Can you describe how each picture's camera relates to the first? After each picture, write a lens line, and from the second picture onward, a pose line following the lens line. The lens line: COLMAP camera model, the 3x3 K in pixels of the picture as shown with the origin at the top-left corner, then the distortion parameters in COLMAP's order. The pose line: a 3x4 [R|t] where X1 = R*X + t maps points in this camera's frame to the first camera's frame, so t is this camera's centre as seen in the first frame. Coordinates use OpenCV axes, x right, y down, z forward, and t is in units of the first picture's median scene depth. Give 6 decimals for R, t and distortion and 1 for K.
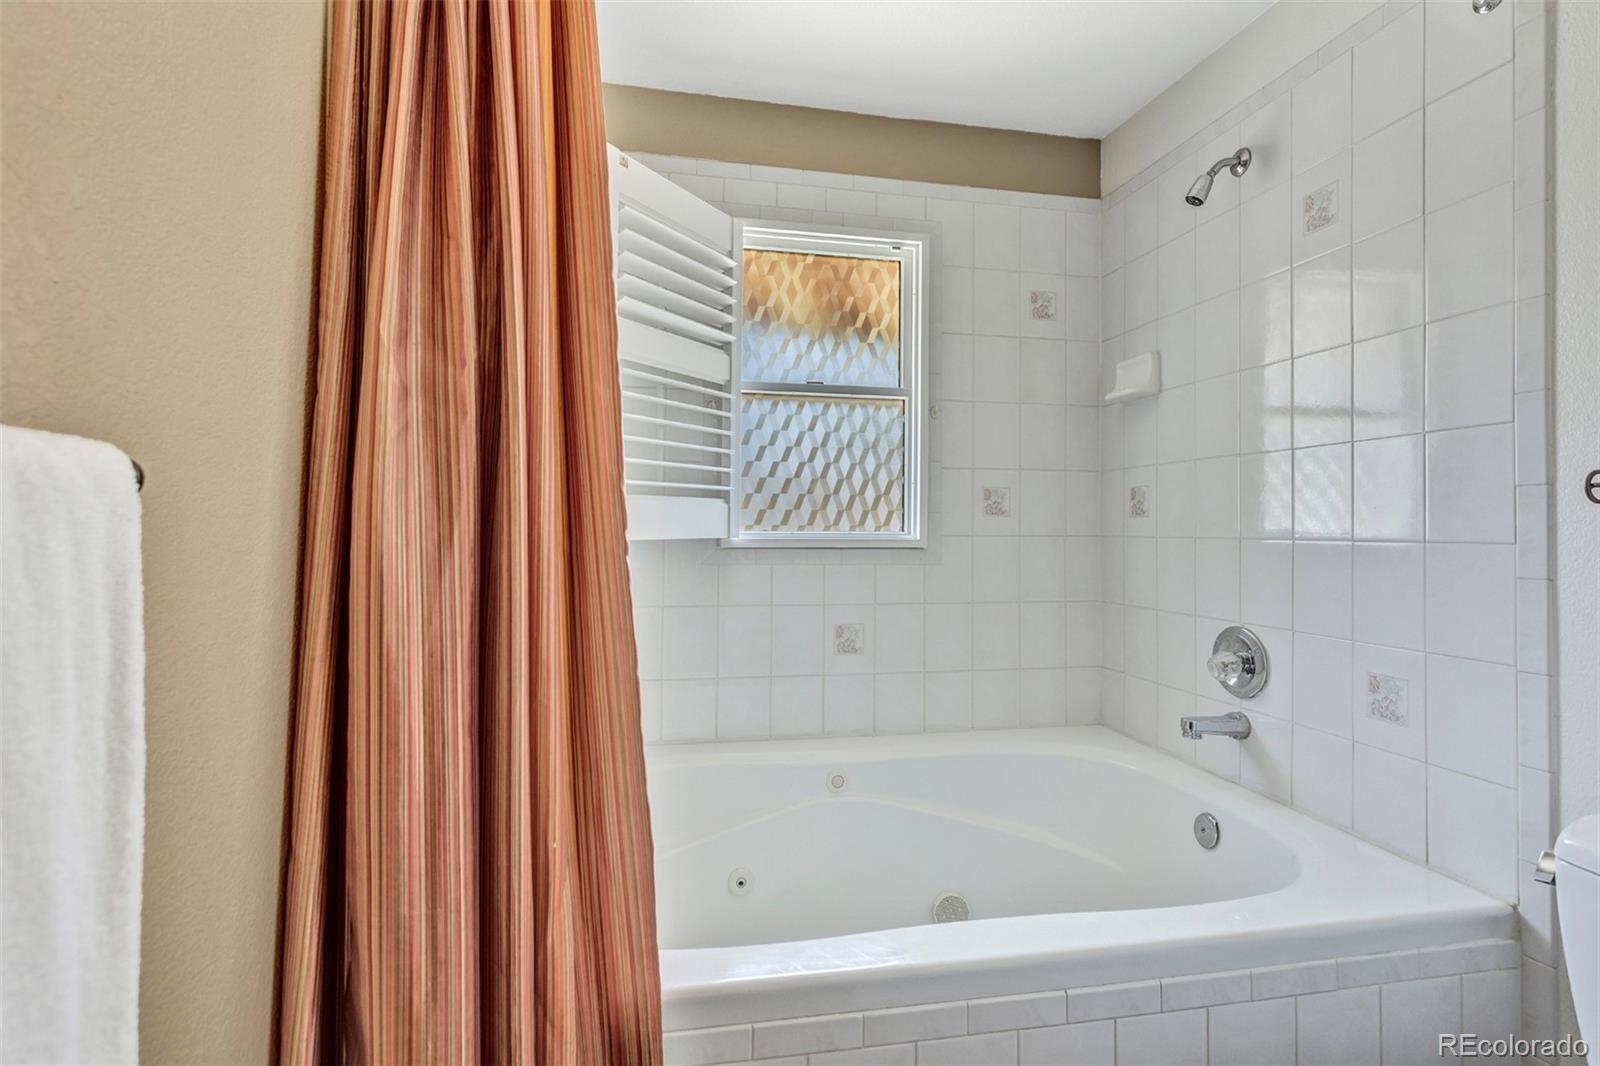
lens RADIAL K [[798.6, 0, 796.2], [0, 798.6, 529.1], [0, 0, 1]] dist [-0.000939, 0.000154]
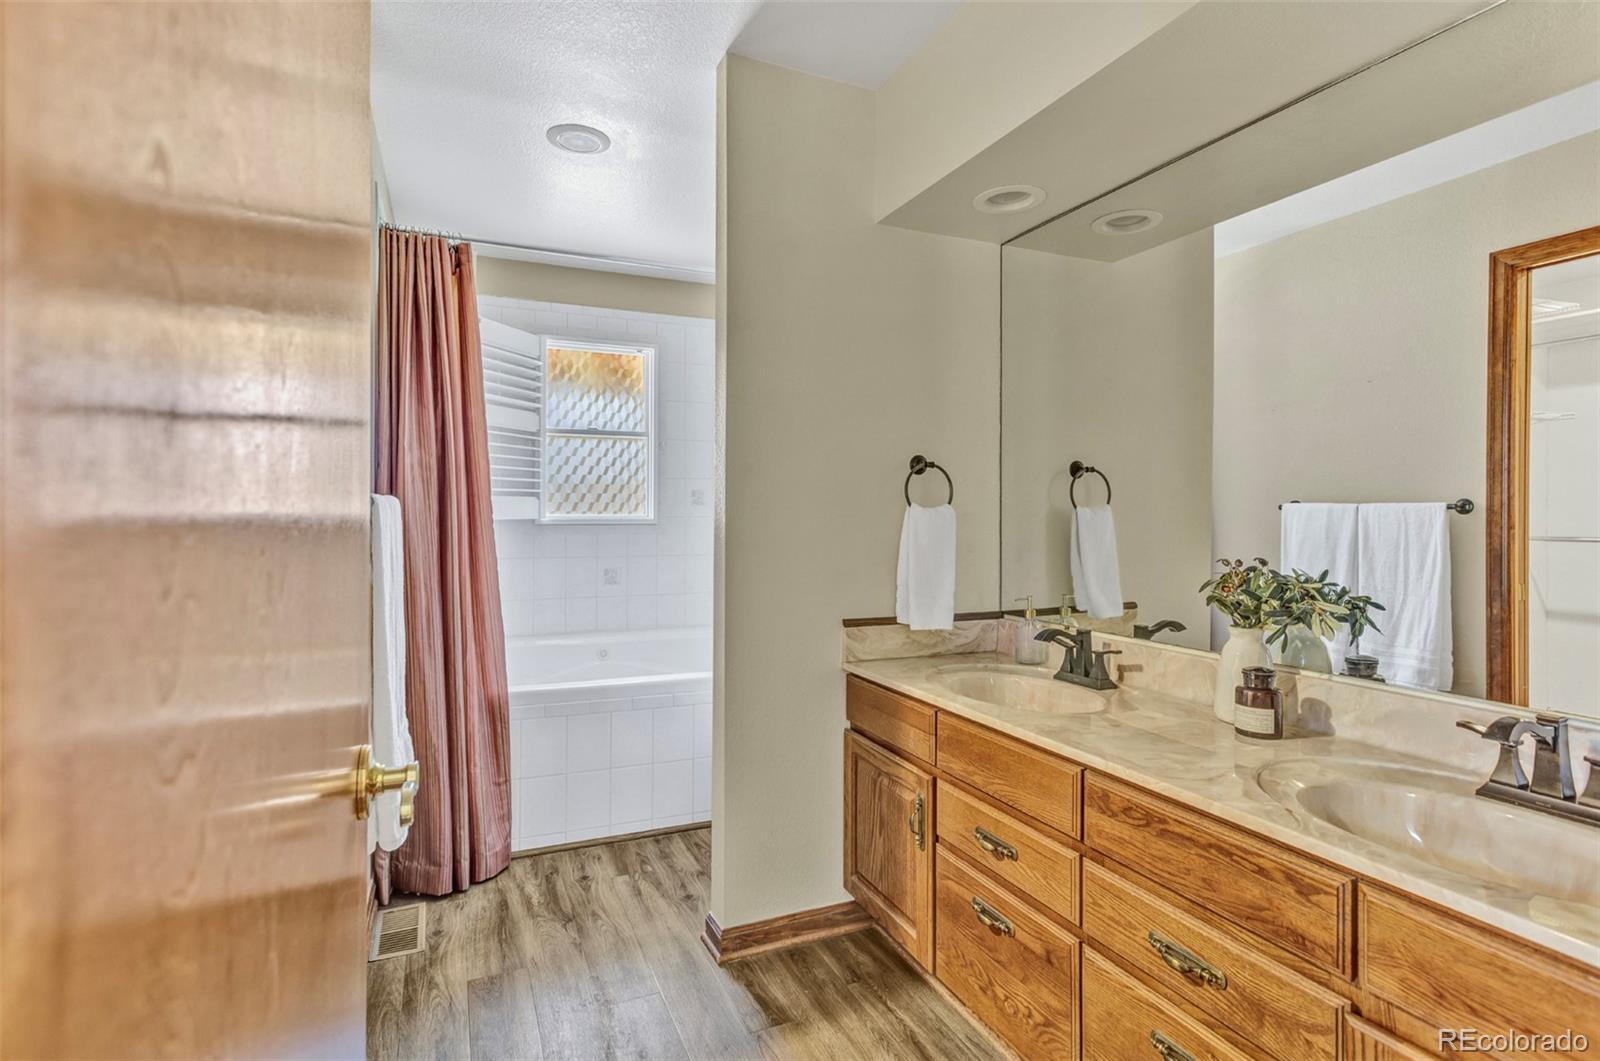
lens RADIAL K [[798.6, 0, 799.9], [0, 798.6, 520.0], [0, 0, 1]] dist [-0.000939, 0.000154]
pose [[0.978712, -0.015721, 0.204635, 0.111779], [0.014957, 0.999874, 0.005282, 0.012993], [-0.204692, -0.002109, 0.978824, -0.815665]]
